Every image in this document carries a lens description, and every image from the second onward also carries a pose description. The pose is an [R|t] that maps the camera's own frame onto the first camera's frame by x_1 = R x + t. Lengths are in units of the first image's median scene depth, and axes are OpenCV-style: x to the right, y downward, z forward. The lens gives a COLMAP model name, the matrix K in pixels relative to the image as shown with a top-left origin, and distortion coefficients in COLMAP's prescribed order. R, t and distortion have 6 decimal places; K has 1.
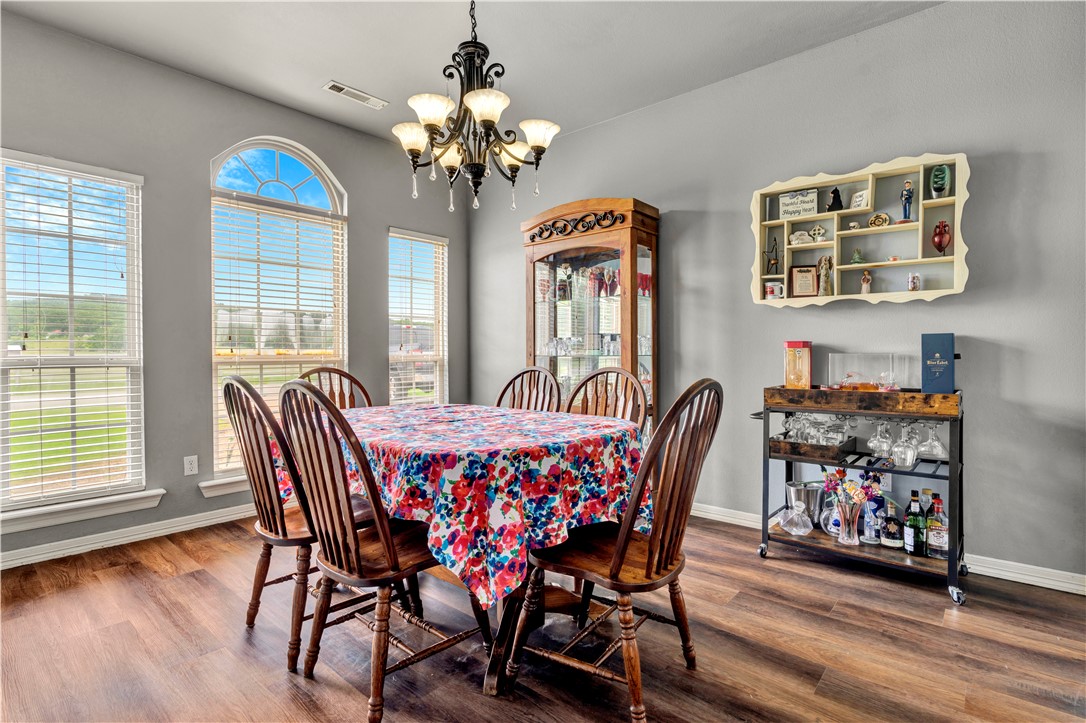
lens RADIAL K [[521.0, 0, 543.0], [0, 521.0, 361.5], [0, 0, 1]] dist [-0.000908, 0.000014]
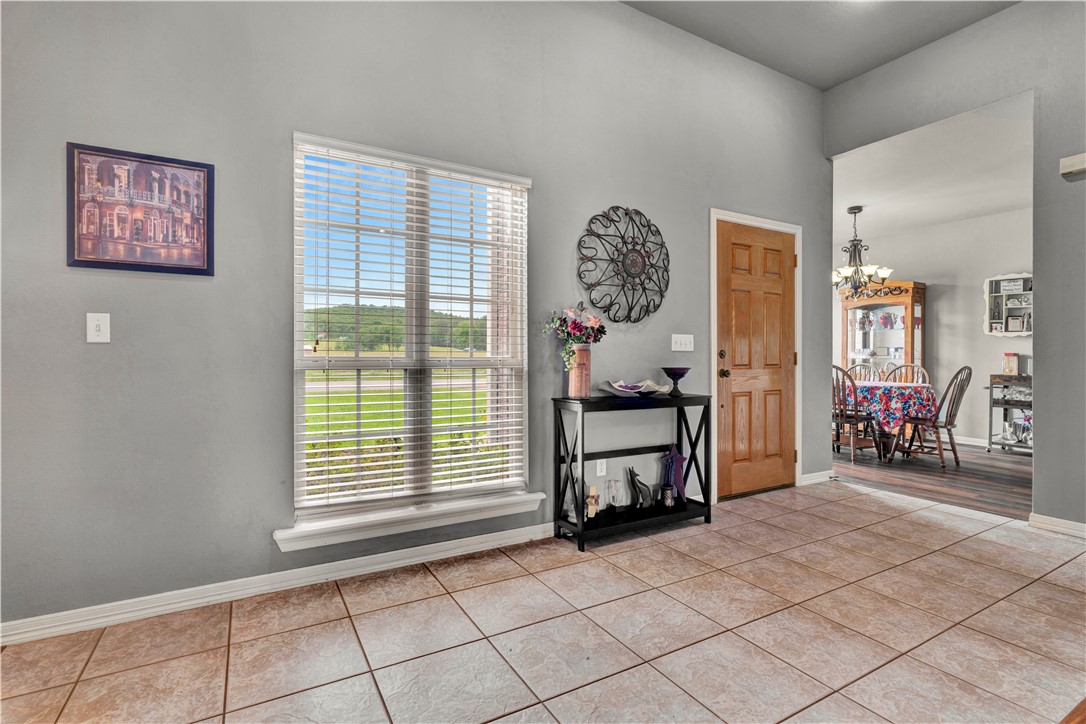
lens RADIAL K [[507.6, 0, 546.6], [0, 507.6, 356.8], [0, 0, 1]] dist [-0.002837, 0.000105]
pose [[0.945319, 0.011047, -0.325961, -0.591809], [-0.014158, 0.999874, -0.007174, 0.016887], [0.325841, 0.011396, 0.945356, -1.487437]]
